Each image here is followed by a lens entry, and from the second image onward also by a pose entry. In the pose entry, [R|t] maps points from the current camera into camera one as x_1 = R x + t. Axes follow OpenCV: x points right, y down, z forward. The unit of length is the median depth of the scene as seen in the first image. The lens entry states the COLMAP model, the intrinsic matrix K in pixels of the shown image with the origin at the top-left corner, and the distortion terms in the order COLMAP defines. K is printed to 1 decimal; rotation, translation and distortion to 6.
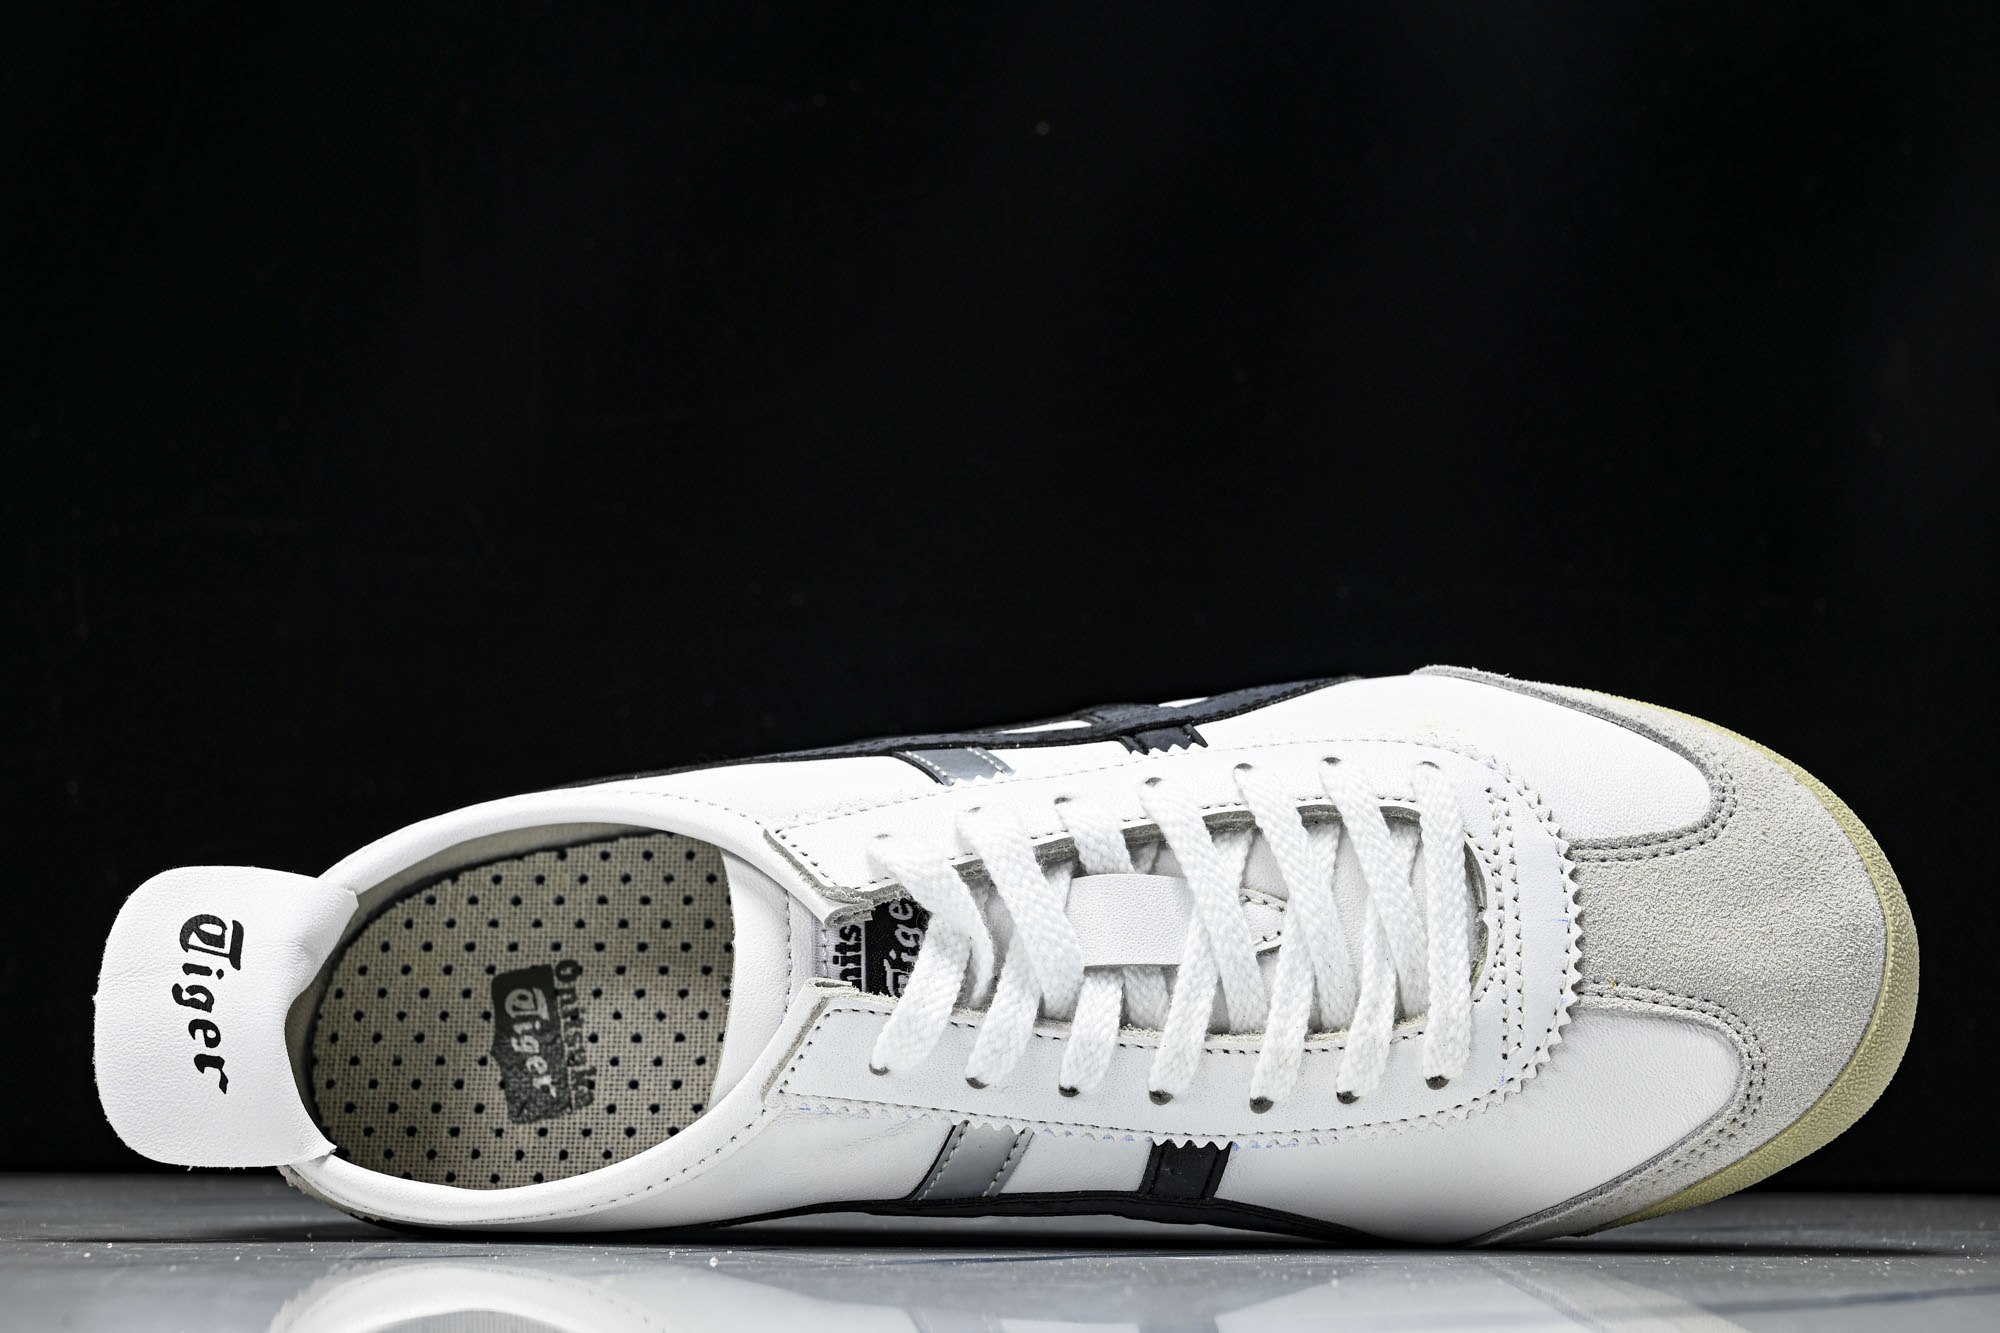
lens RADIAL K [[3463.5, 0, 1008.0], [0, 3463.5, 666.8], [0, 0, 1]] dist [0.034503, 0.000000]
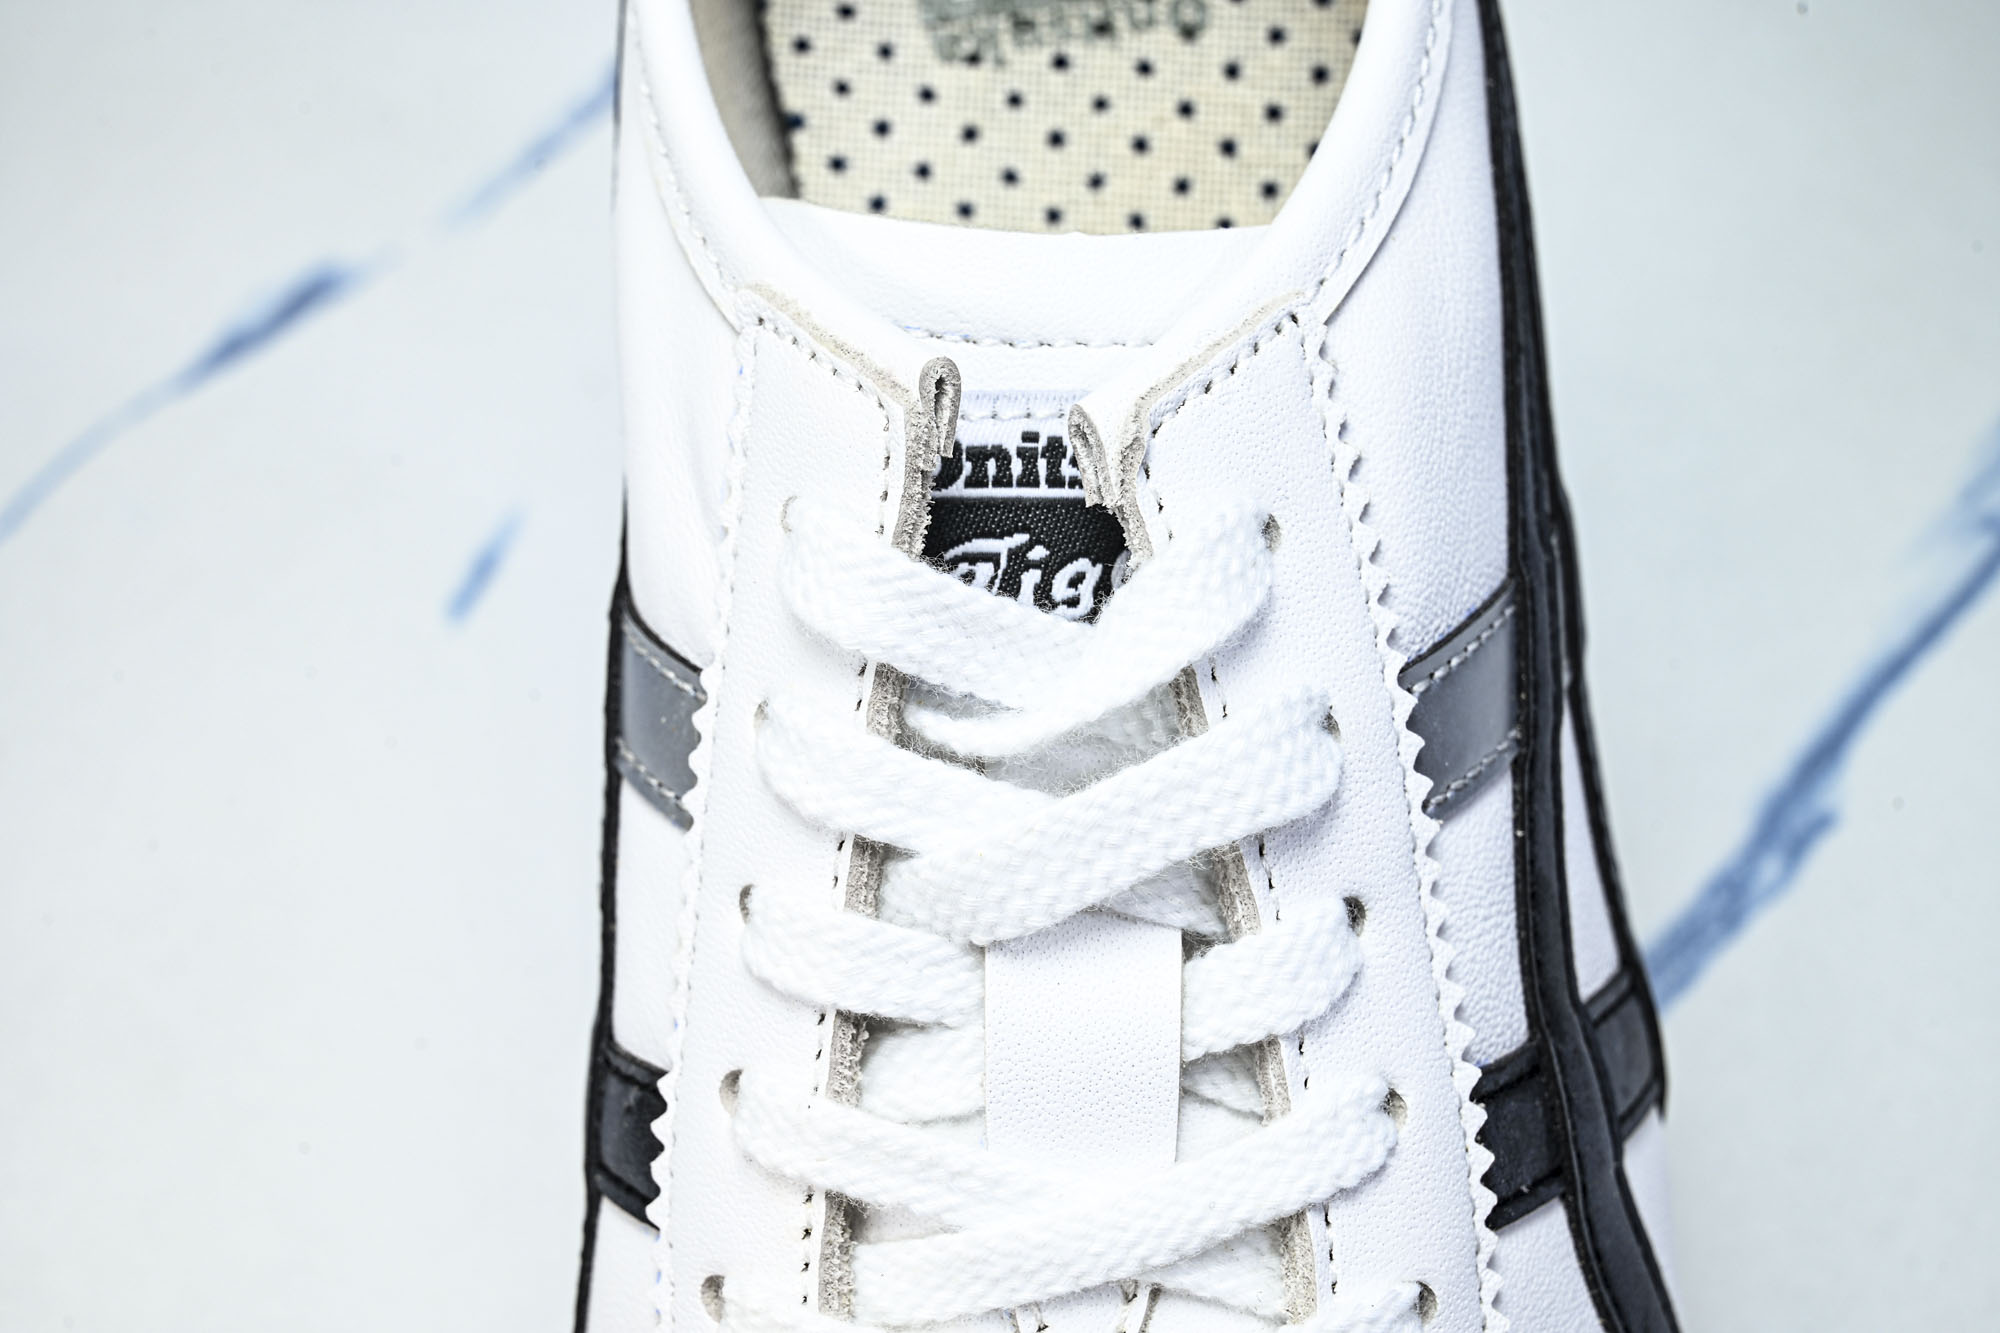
lens RADIAL K [[3596.8, 0, 984.7], [0, 3596.8, 662.3], [0, 0, 1]] dist [0.038903, 0.000000]
pose [[-0.031972, 0.996390, -0.078646, 0.019876], [-0.945074, -0.004528, 0.326826, -0.067841], [0.325290, 0.084776, 0.941806, 0.469867]]
